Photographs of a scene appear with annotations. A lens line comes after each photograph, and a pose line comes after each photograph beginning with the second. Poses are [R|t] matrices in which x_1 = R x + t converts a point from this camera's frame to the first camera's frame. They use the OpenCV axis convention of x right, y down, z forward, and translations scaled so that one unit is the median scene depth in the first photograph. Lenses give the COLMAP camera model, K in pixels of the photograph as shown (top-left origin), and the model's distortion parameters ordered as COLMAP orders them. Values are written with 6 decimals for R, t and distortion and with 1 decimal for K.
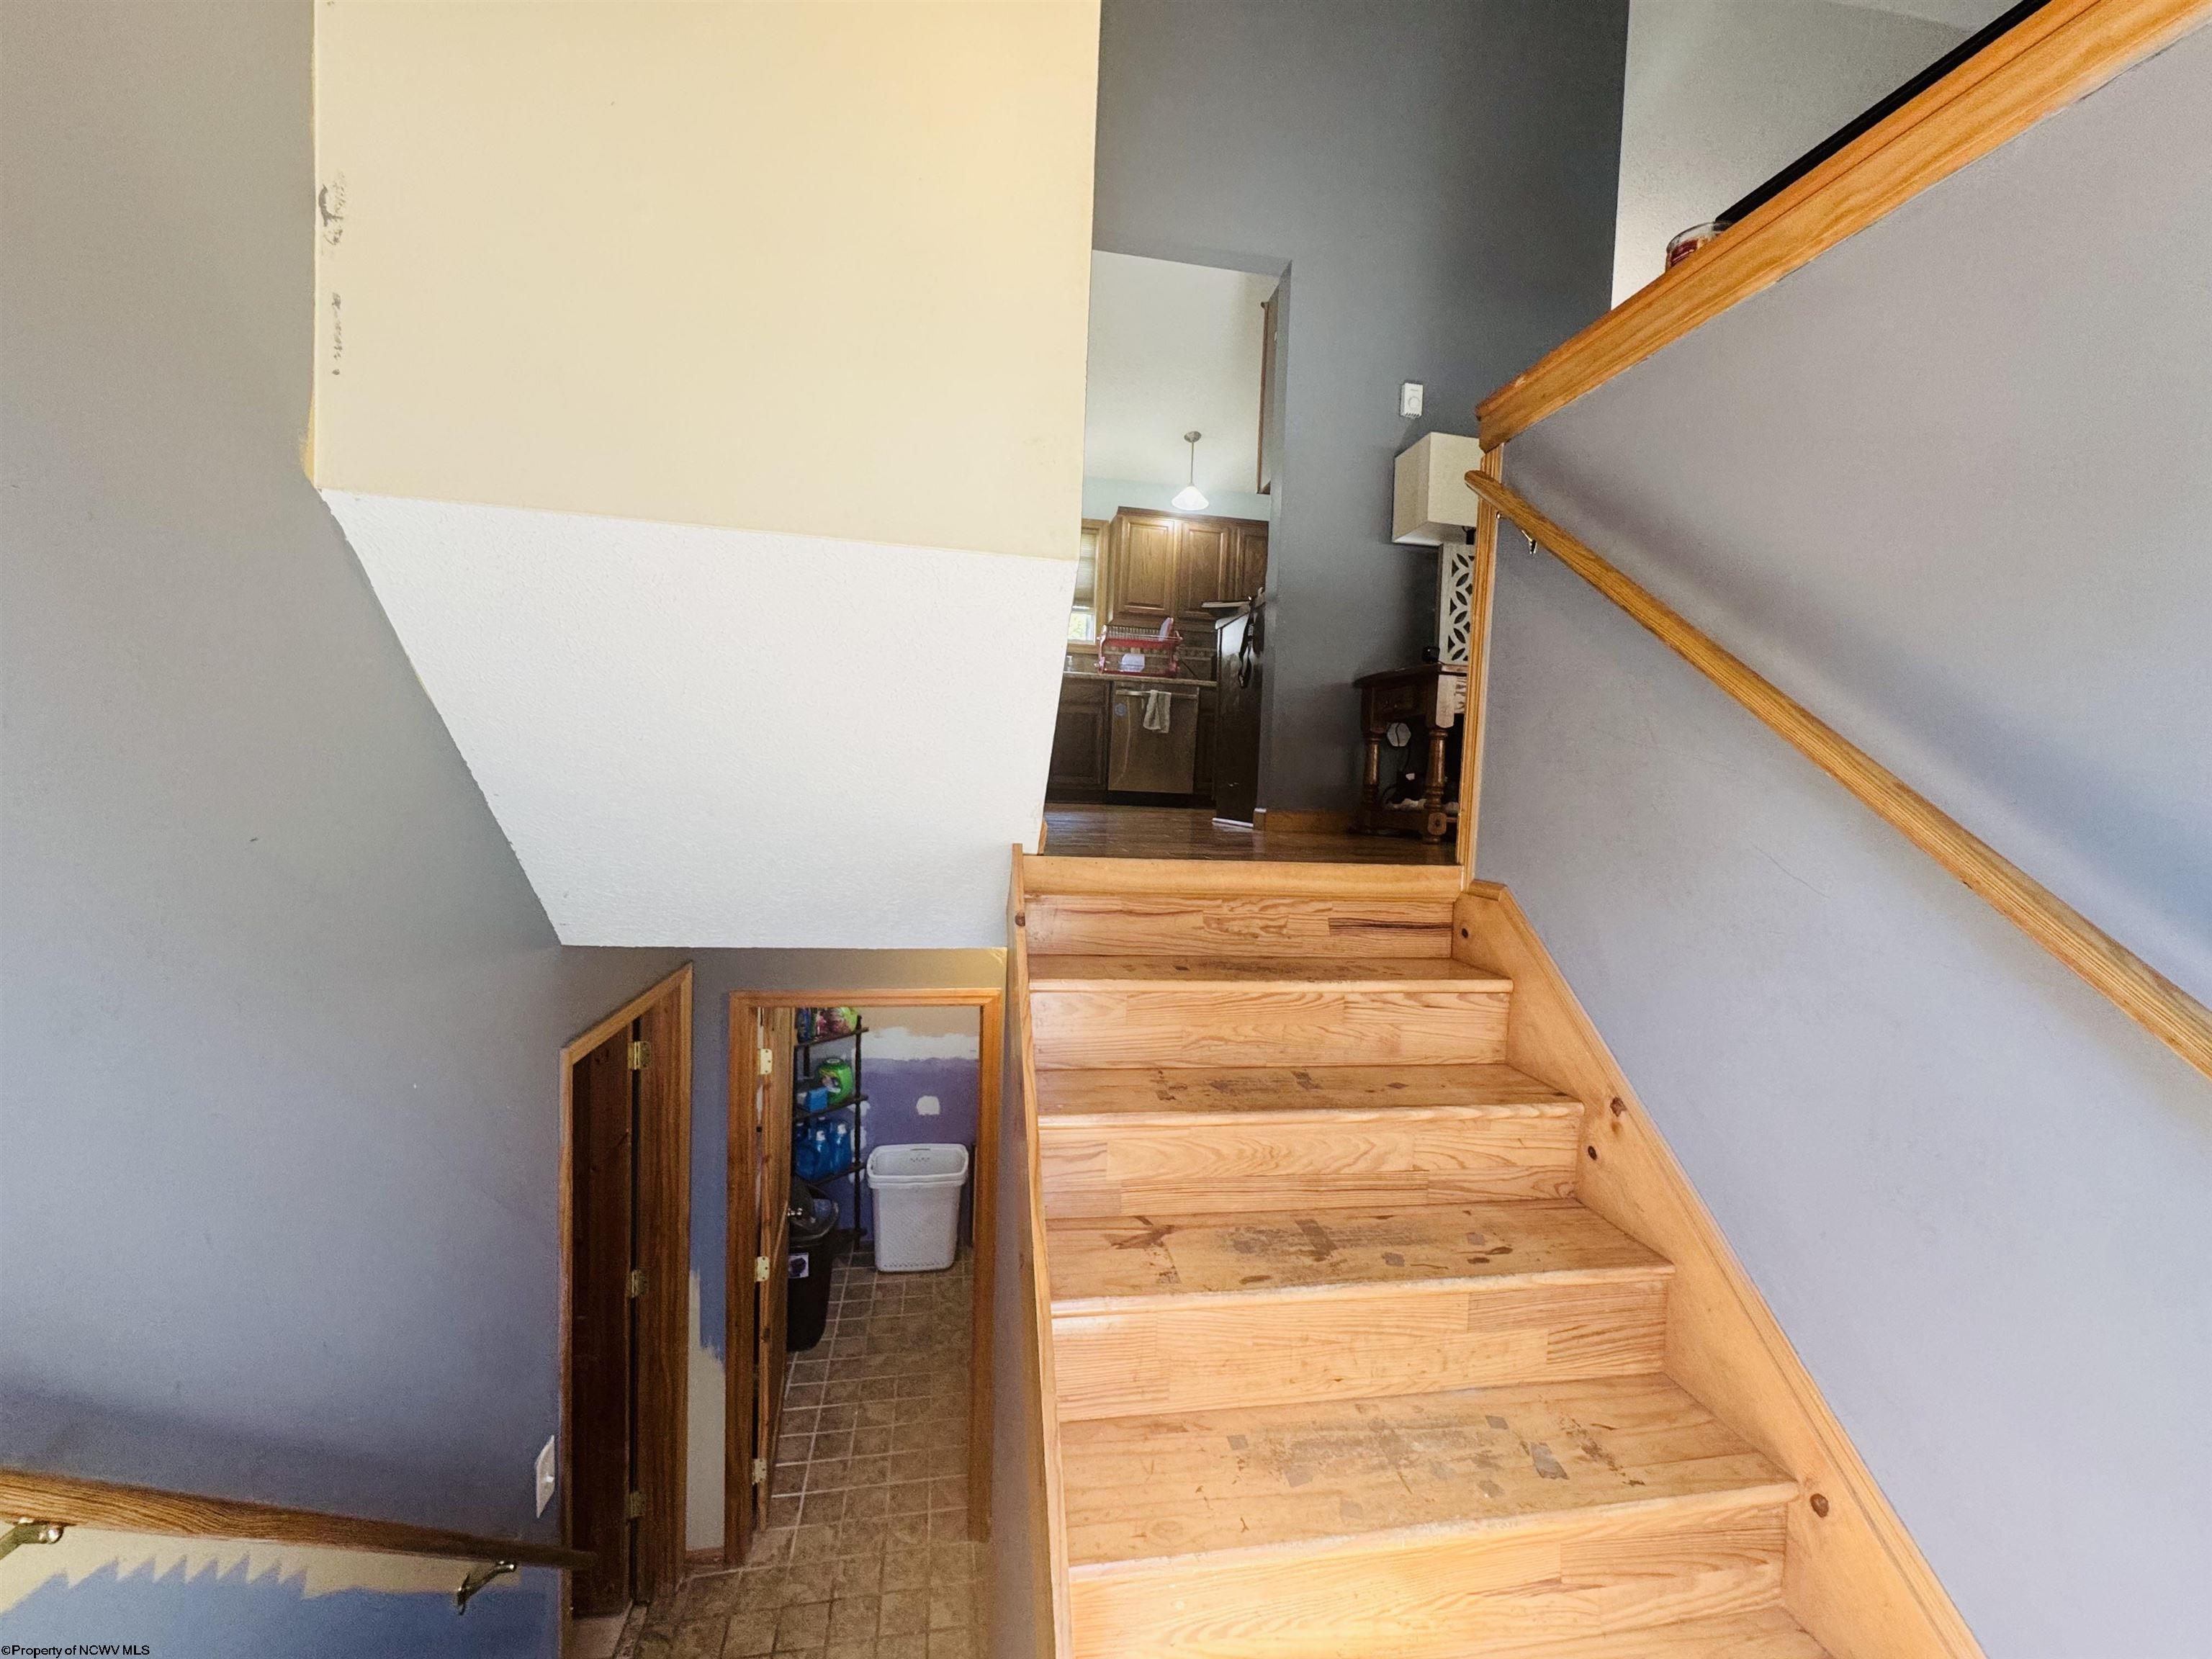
lens RADIAL K [[877.7, 0, 1109.4], [0, 877.7, 831.3], [0, 0, 1]] dist [-0.000452, -0.000175]
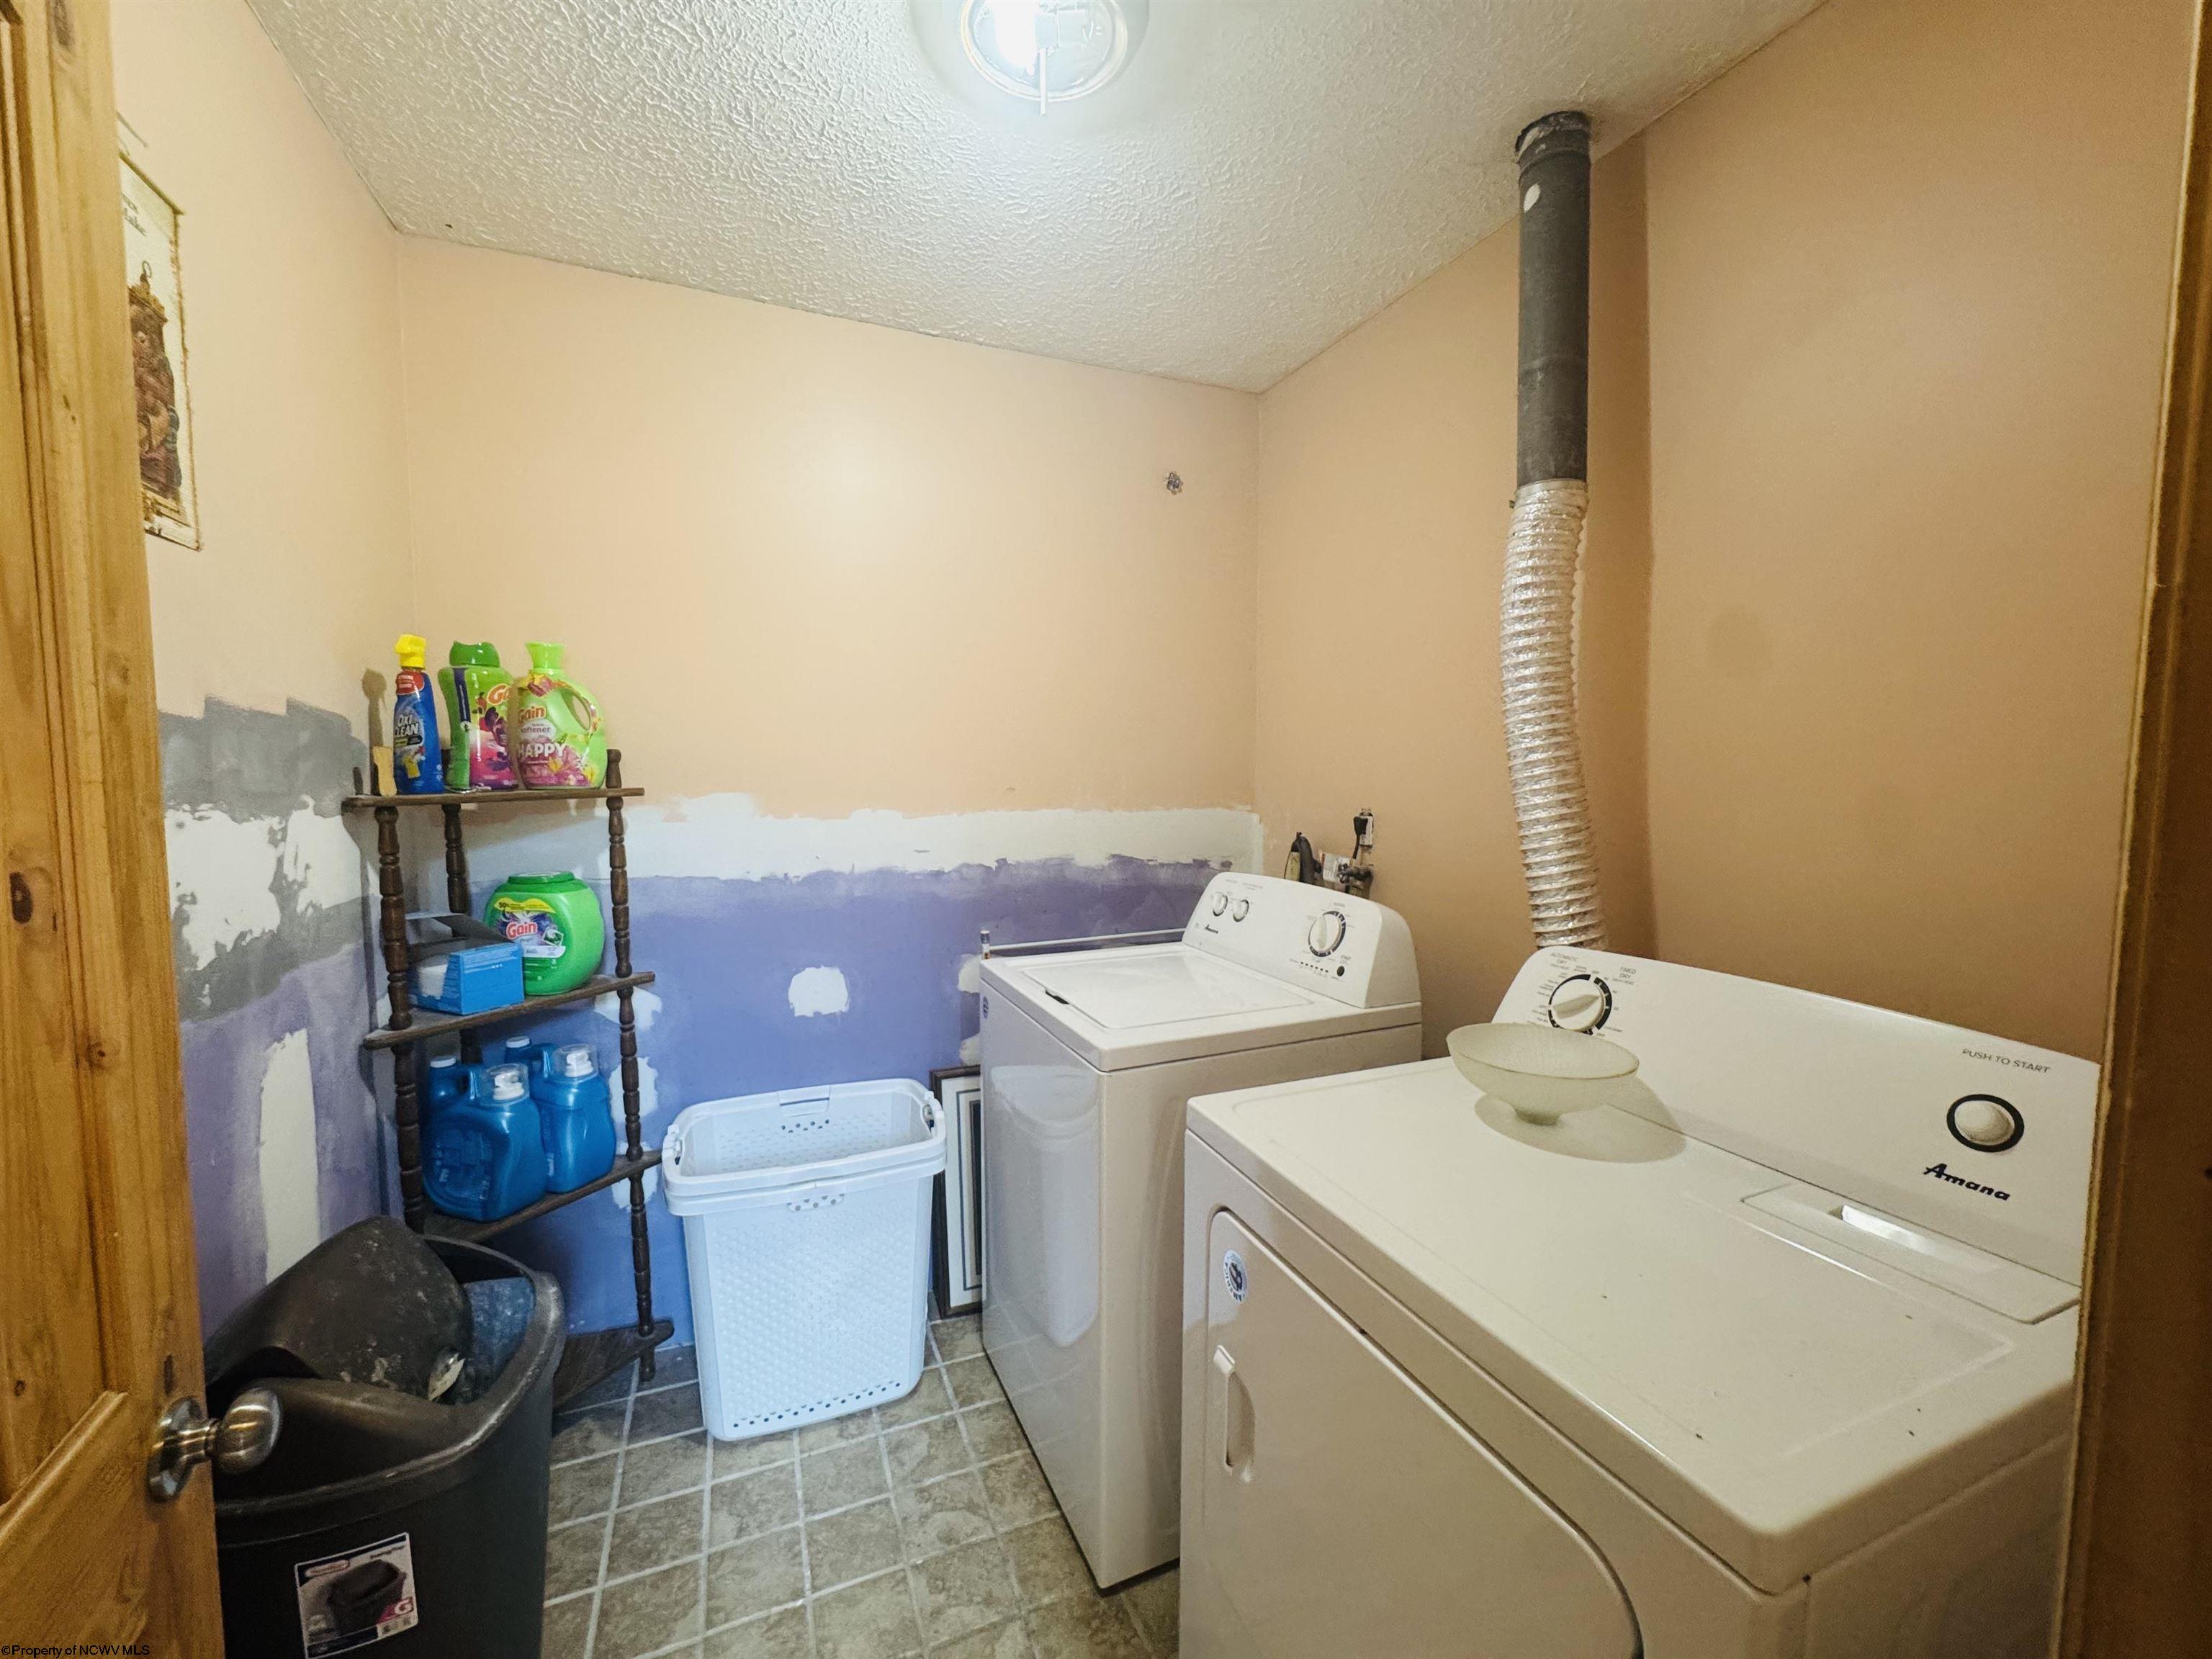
lens RADIAL K [[877.7, 0, 1101.6], [0, 877.7, 837.9], [0, 0, 1]] dist [-0.000452, -0.000175]
pose [[0.976636, -0.050547, 0.208872, -0.166080], [0.044018, 0.998389, 0.035794, 0.241982], [-0.210344, -0.025763, 0.977288, 0.604009]]
